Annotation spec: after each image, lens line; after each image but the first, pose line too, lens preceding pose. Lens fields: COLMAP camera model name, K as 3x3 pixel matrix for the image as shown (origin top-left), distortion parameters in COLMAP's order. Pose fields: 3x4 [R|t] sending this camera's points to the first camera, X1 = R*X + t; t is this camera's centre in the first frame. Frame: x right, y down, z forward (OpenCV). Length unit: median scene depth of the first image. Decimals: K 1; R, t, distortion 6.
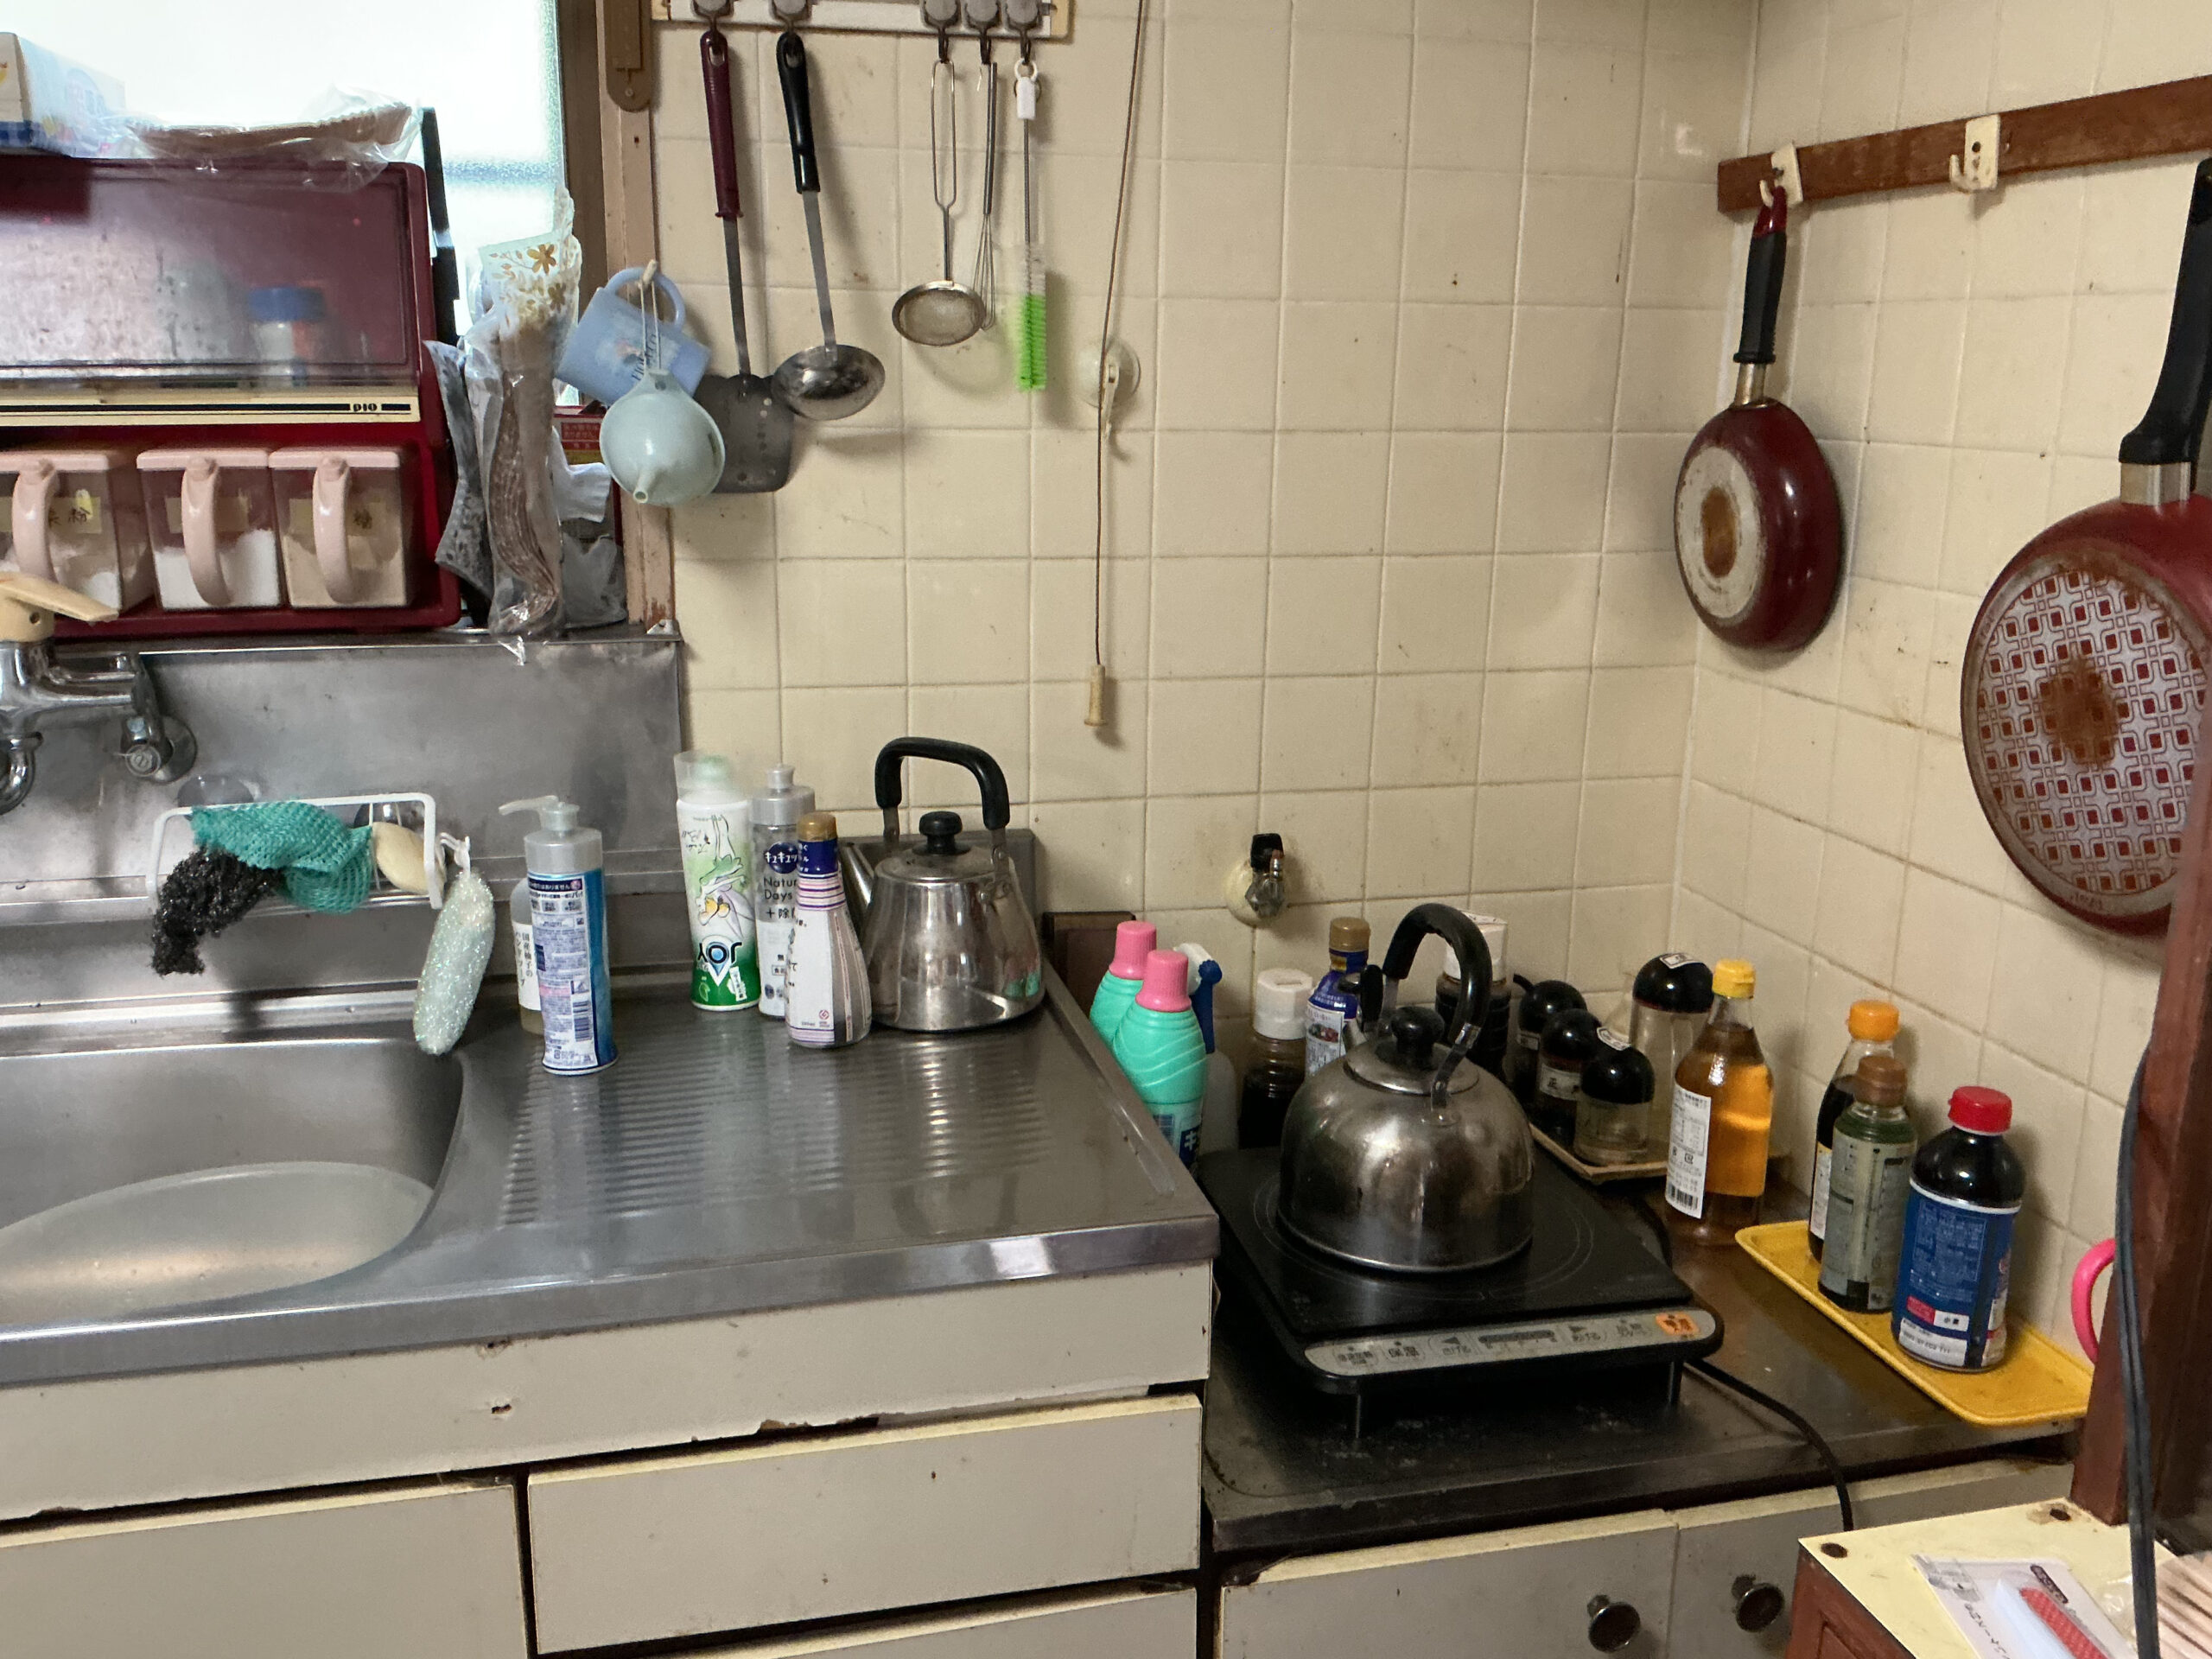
lens RADIAL K [[1815.1, 0, 1106.0], [0, 1815.1, 829.5], [0, 0, 1]] dist [0.132472, -0.284066]
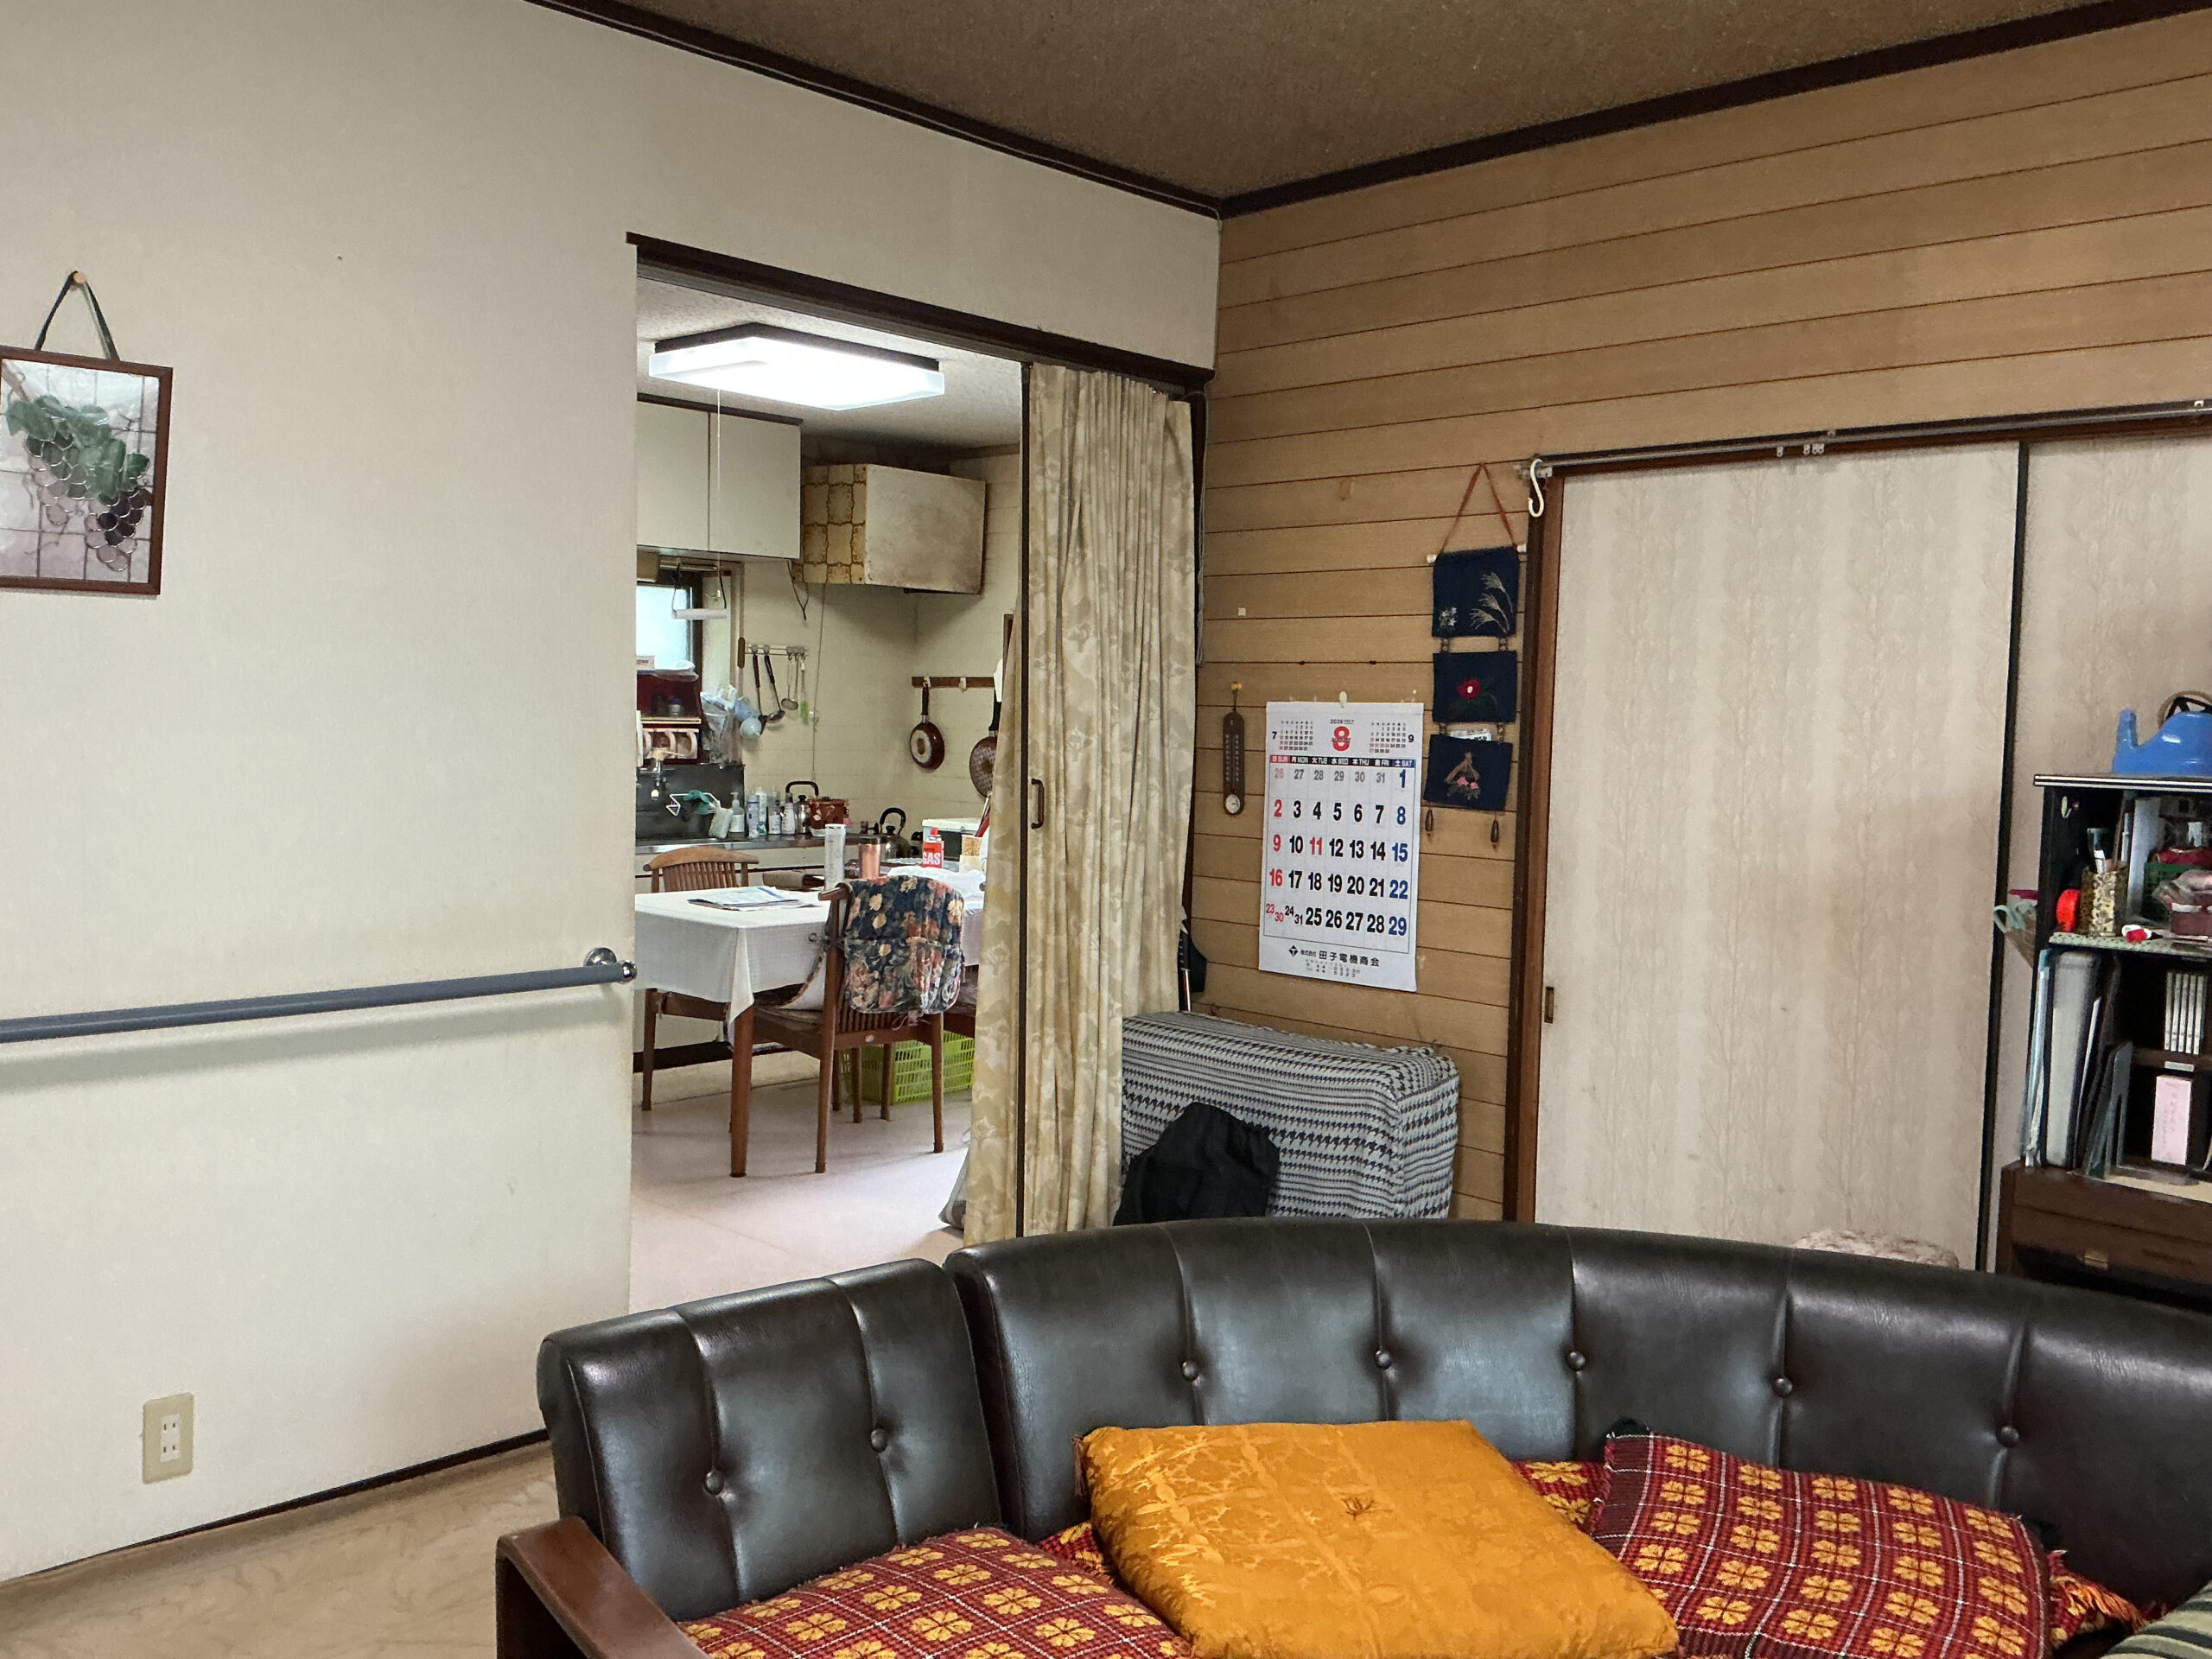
lens RADIAL K [[1815.1, 0, 1106.0], [0, 1815.1, 829.5], [0, 0, 1]] dist [0.132472, -0.284066]
pose [[0.840317, -0.025454, 0.541498, -2.281565], [0.117058, 0.983851, -0.135407, 0.935908], [-0.529307, 0.177171, 0.829726, -3.961439]]
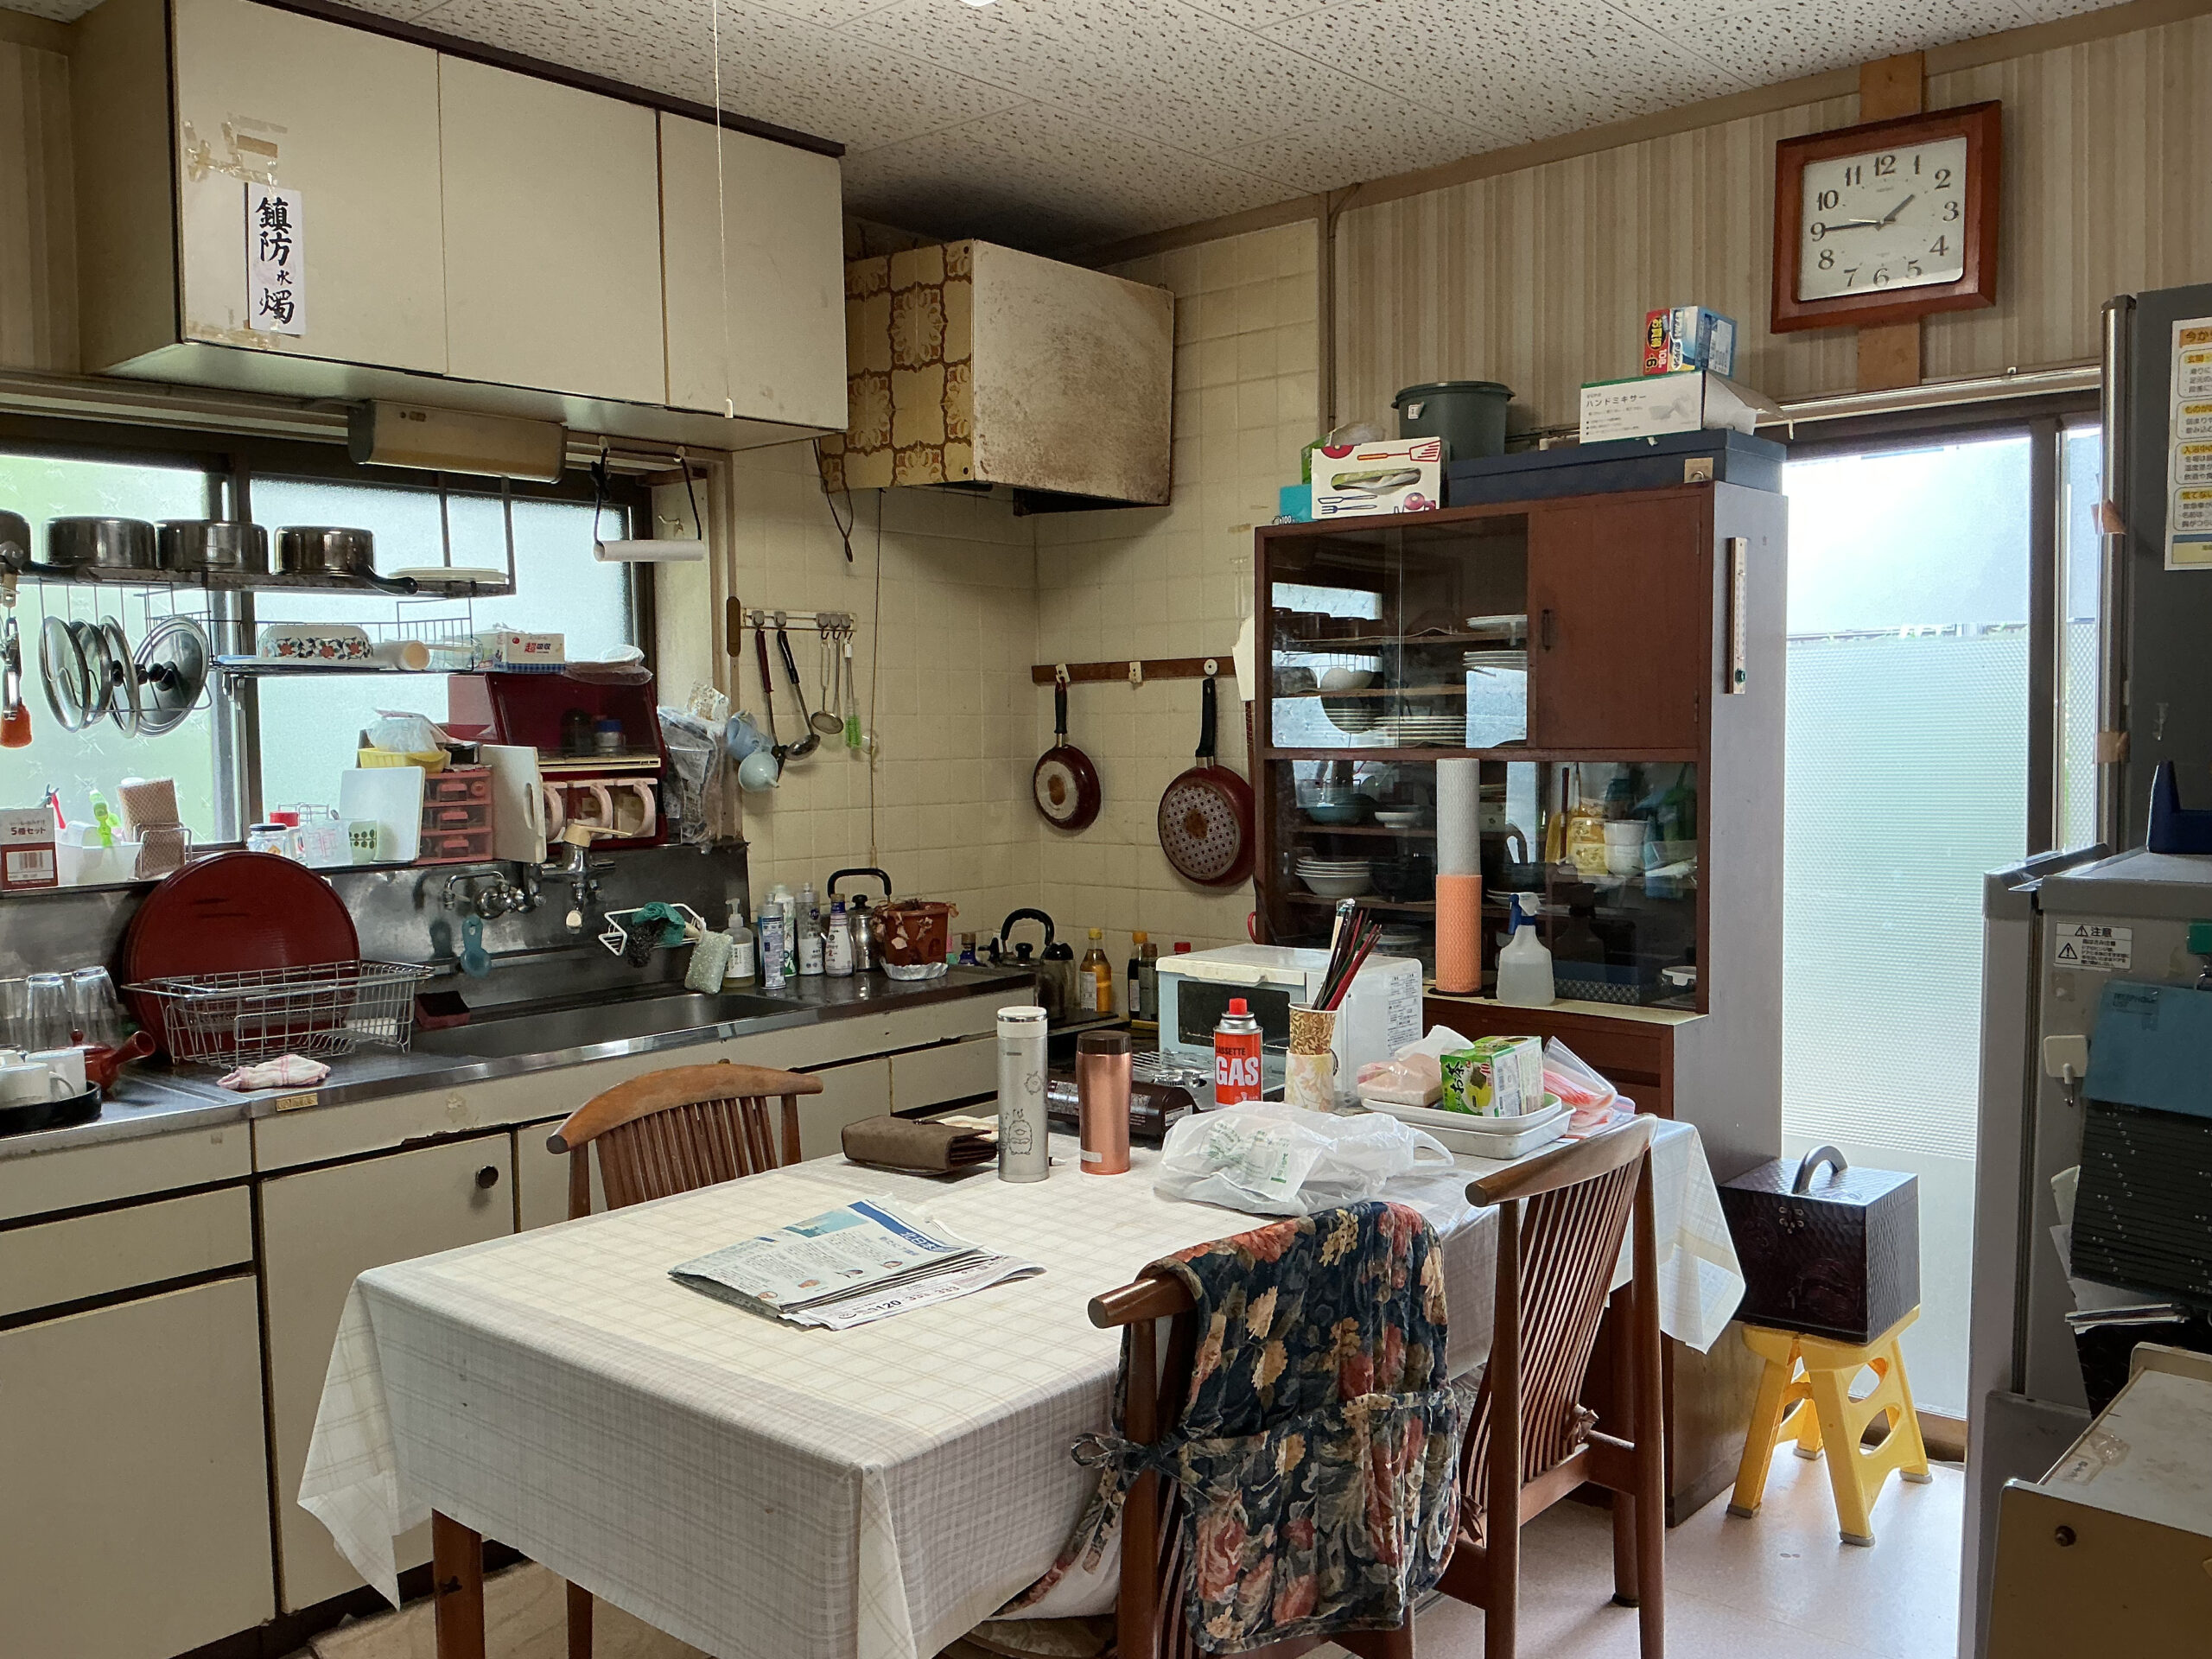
lens RADIAL K [[1815.1, 0, 1106.0], [0, 1815.1, 829.5], [0, 0, 1]] dist [0.132472, -0.284066]
pose [[0.818674, -0.055682, 0.571552, -1.397483], [0.162211, 0.977179, -0.137146, 0.342914], [-0.550872, 0.204990, 0.809023, -1.513370]]
